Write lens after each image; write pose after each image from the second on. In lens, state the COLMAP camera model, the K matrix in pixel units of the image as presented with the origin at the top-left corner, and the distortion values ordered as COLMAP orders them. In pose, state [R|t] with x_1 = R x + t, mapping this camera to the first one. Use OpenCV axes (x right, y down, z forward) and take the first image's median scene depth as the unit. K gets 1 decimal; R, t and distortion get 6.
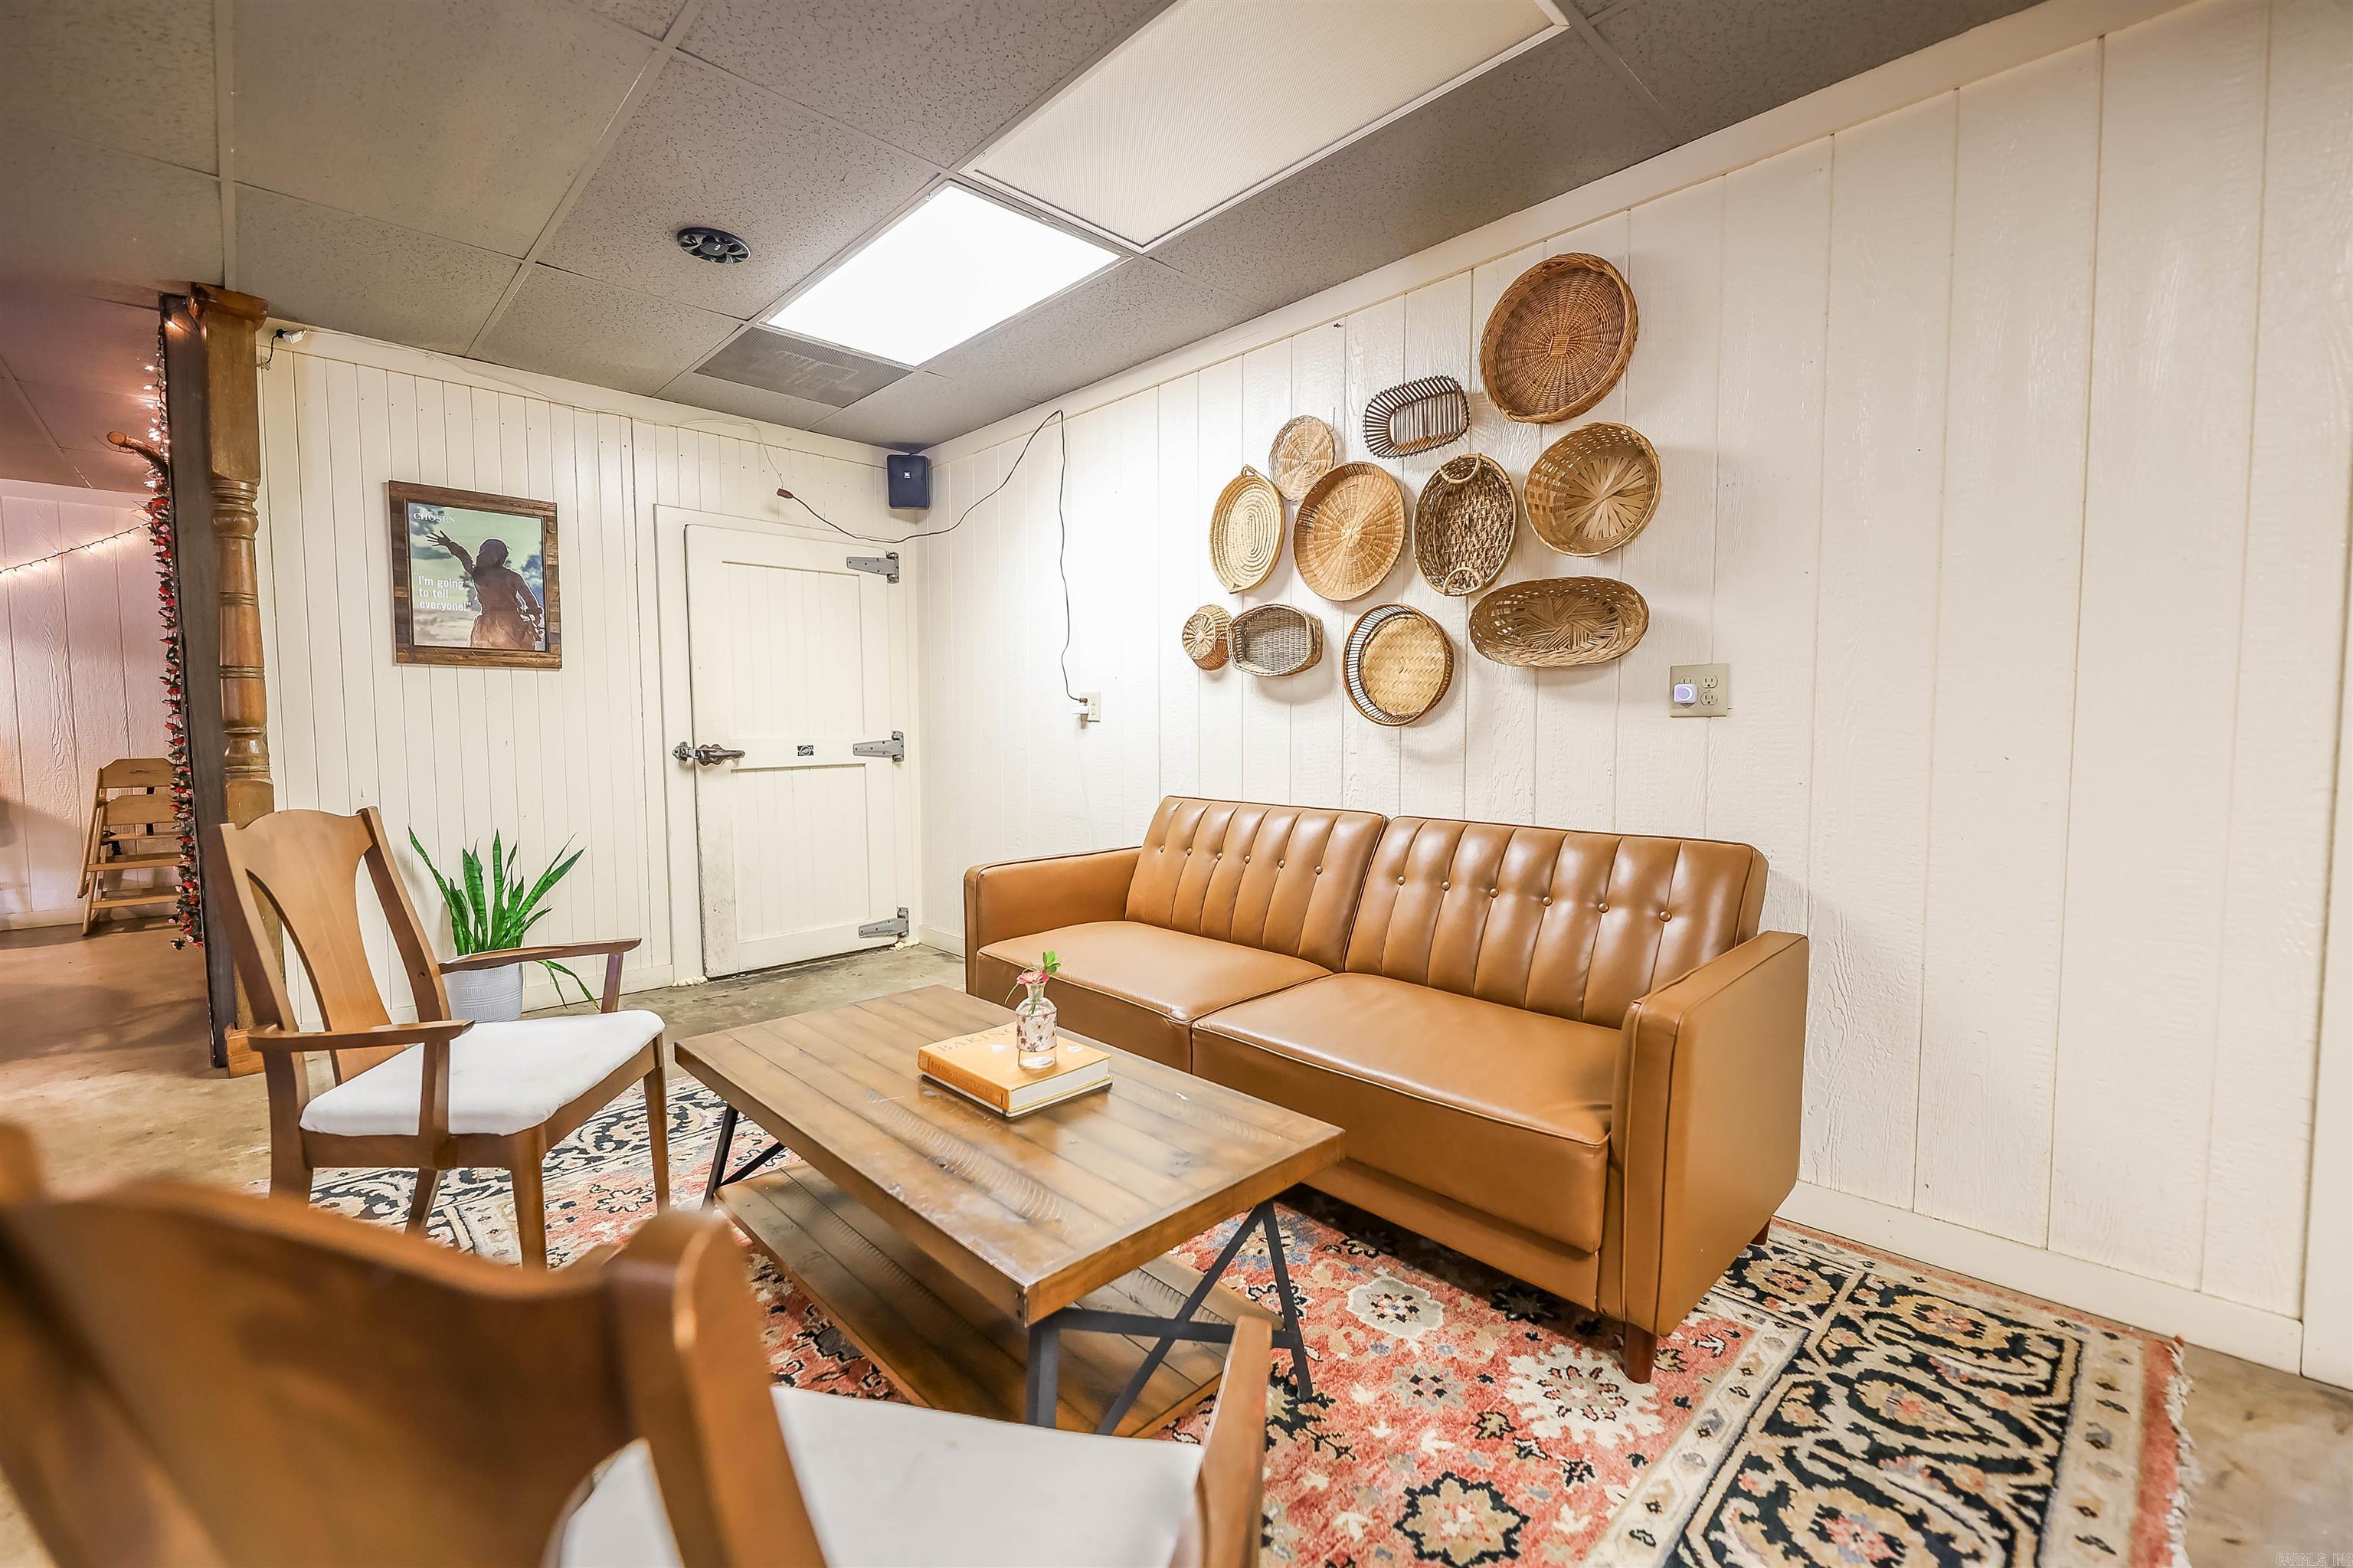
lens RADIAL K [[949.1, 0, 1176.5], [0, 949.1, 784.0], [0, 0, 1]] dist [-0.006715, -0.000214]
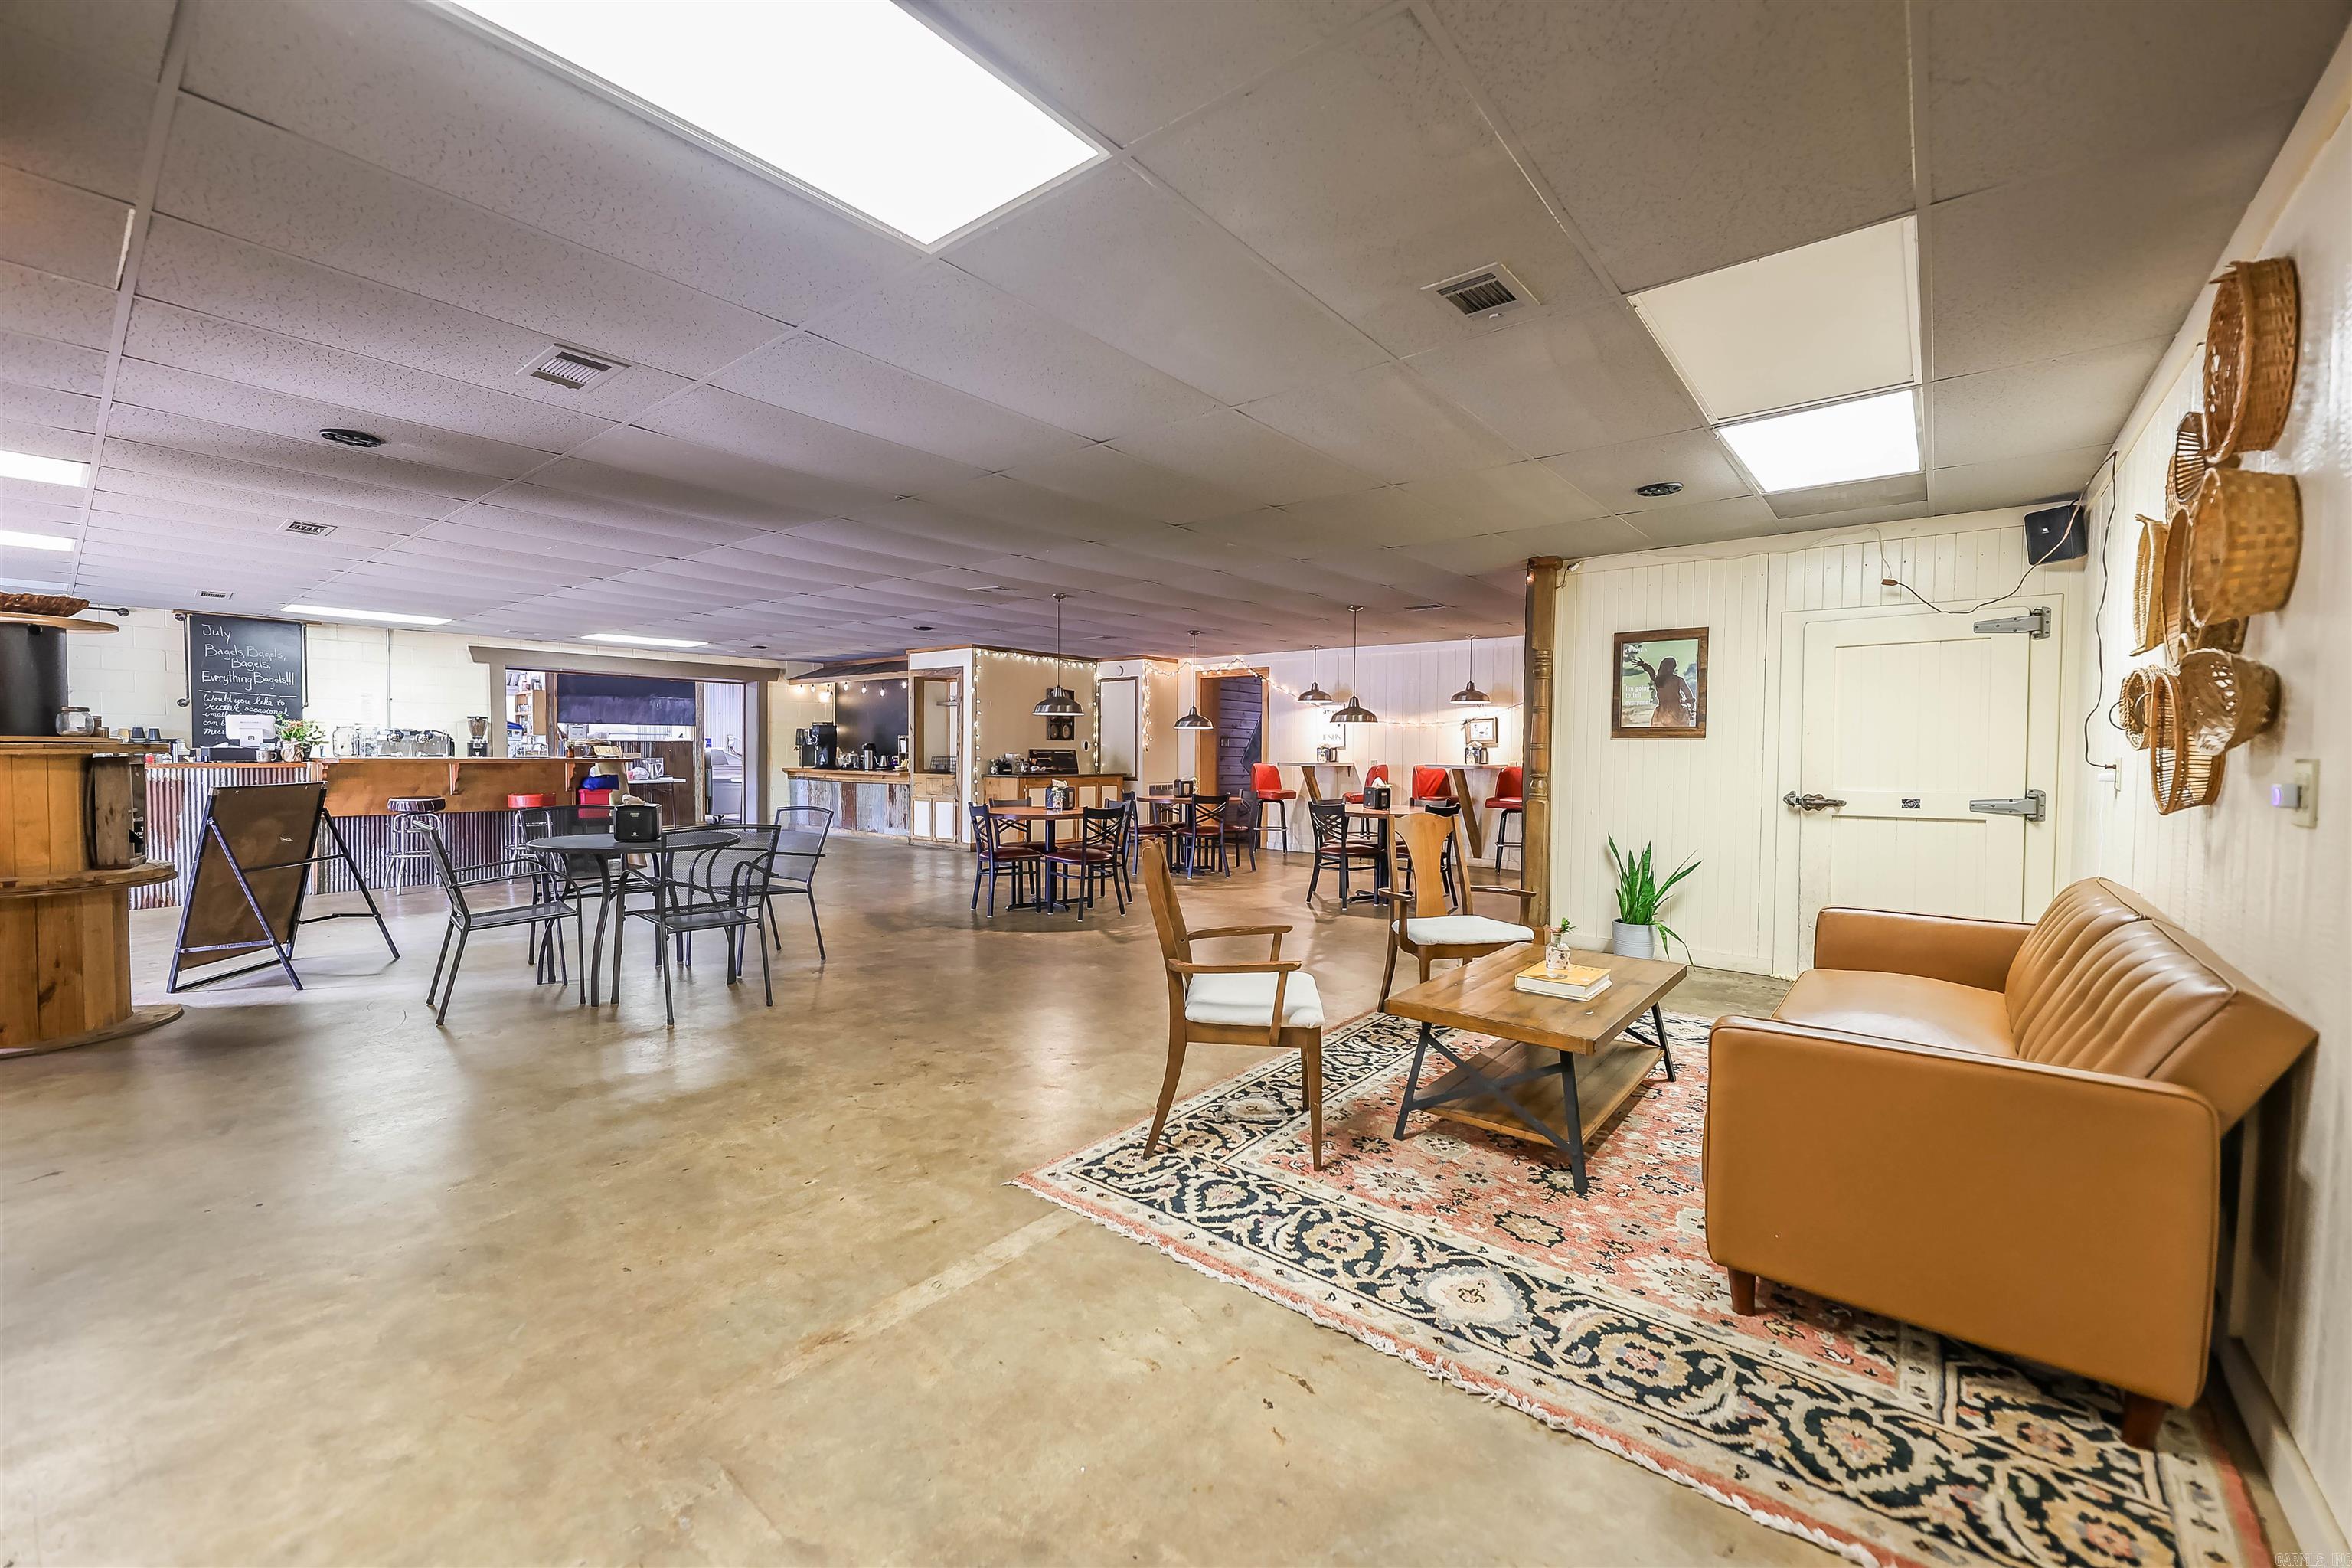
lens RADIAL K [[948.7, 0, 1176.0], [0, 948.7, 784.0], [0, 0, 1]] dist [-0.006715, -0.000214]
pose [[0.120188, 0.039193, -0.991977, 1.334020], [-0.070967, 0.997003, 0.030793, -0.069099], [0.990211, 0.066696, 0.122609, 0.011578]]
